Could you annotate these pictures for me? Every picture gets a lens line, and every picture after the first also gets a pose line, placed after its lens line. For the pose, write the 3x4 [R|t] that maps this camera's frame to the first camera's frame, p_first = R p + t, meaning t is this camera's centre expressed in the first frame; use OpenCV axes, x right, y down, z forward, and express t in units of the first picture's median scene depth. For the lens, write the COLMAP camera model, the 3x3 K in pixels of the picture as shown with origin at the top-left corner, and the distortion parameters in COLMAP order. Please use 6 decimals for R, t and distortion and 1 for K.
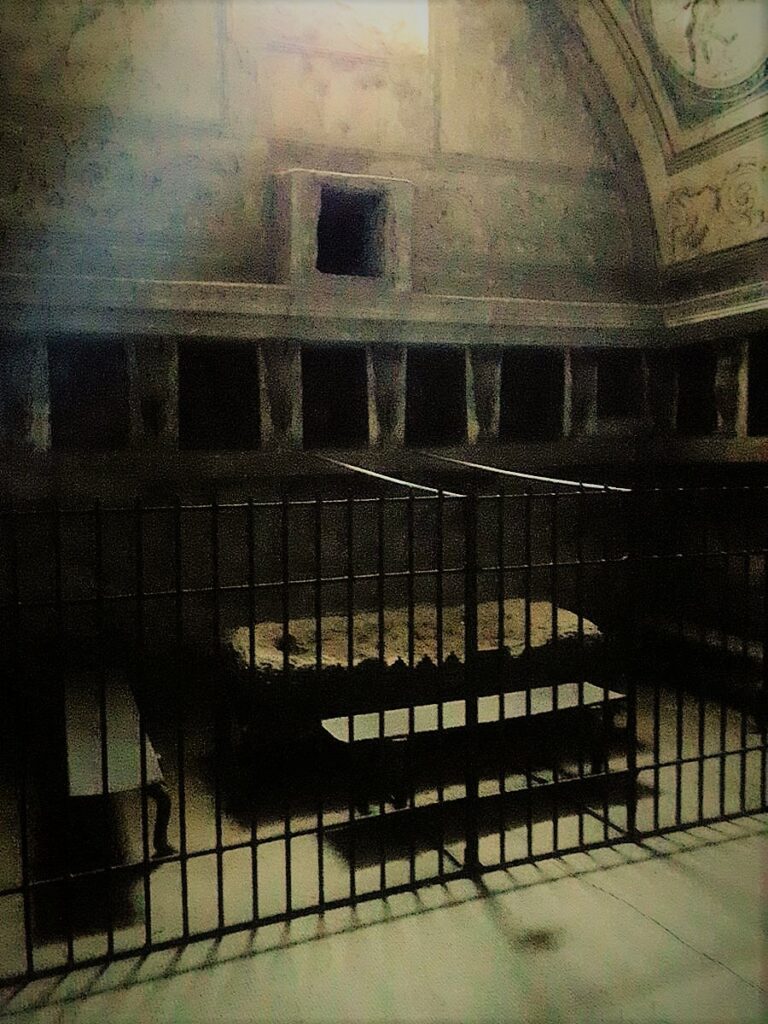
lens RADIAL K [[798.0, 0, 384.0], [0, 798.0, 512.0], [0, 0, 1]] dist [0.004843, -0.004083]
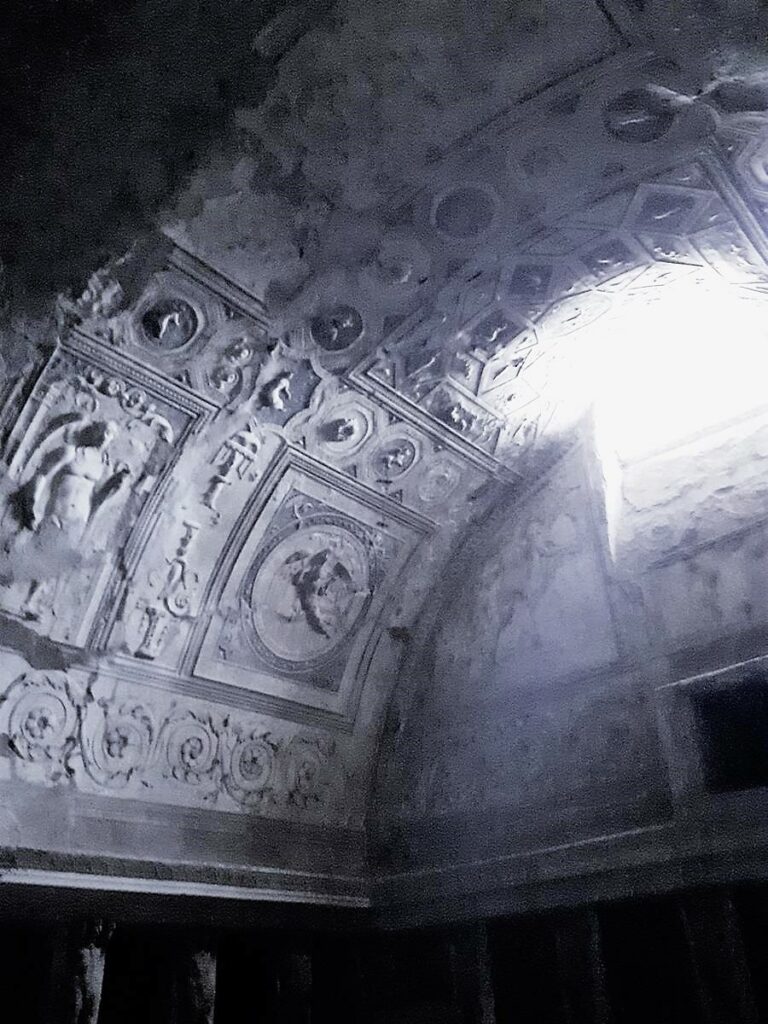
lens RADIAL K [[798.0, 0, 384.0], [0, 798.0, 512.0], [0, 0, 1]] dist [0.004843, -0.004083]
pose [[0.423306, -0.460993, -0.779934, 0.502402], [-0.040012, 0.850515, -0.524427, -0.099939], [0.905103, 0.253199, 0.341583, 0.321083]]
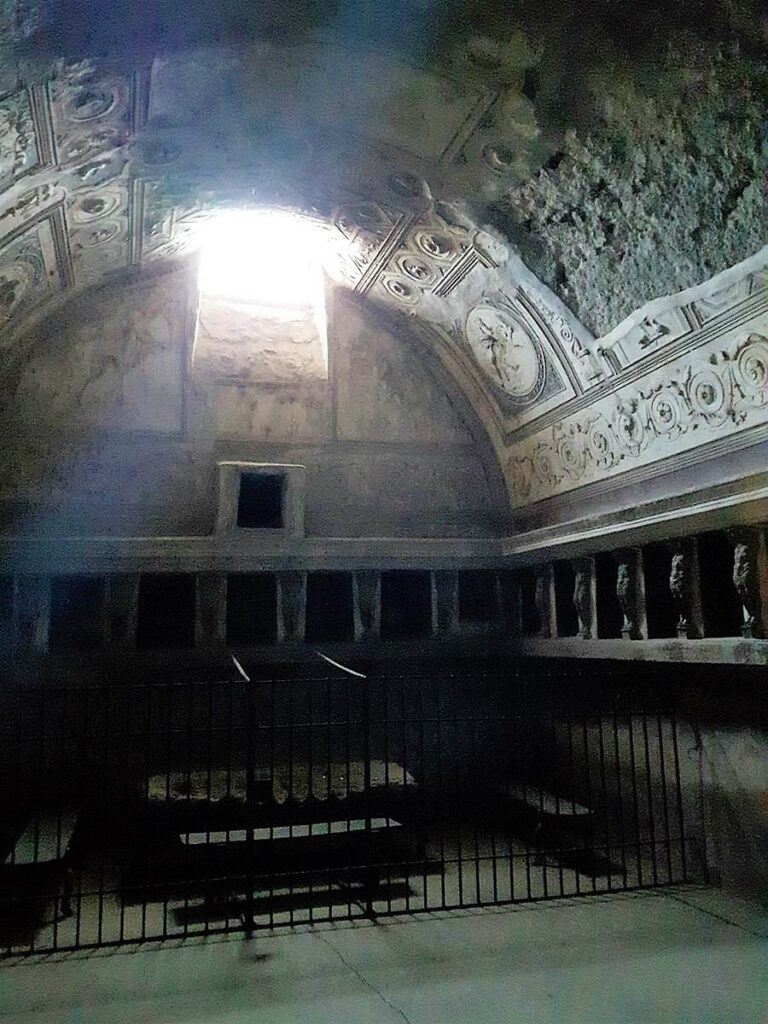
lens RADIAL K [[811.7, 0, 381.9], [0, 811.7, 534.2], [0, 0, 1]] dist [0.217081, -0.337480]
pose [[0.992363, -0.017400, -0.122121, 0.342971], [-0.008258, 0.978409, -0.206512, 0.023761], [0.123077, 0.205943, 0.970793, -0.413361]]
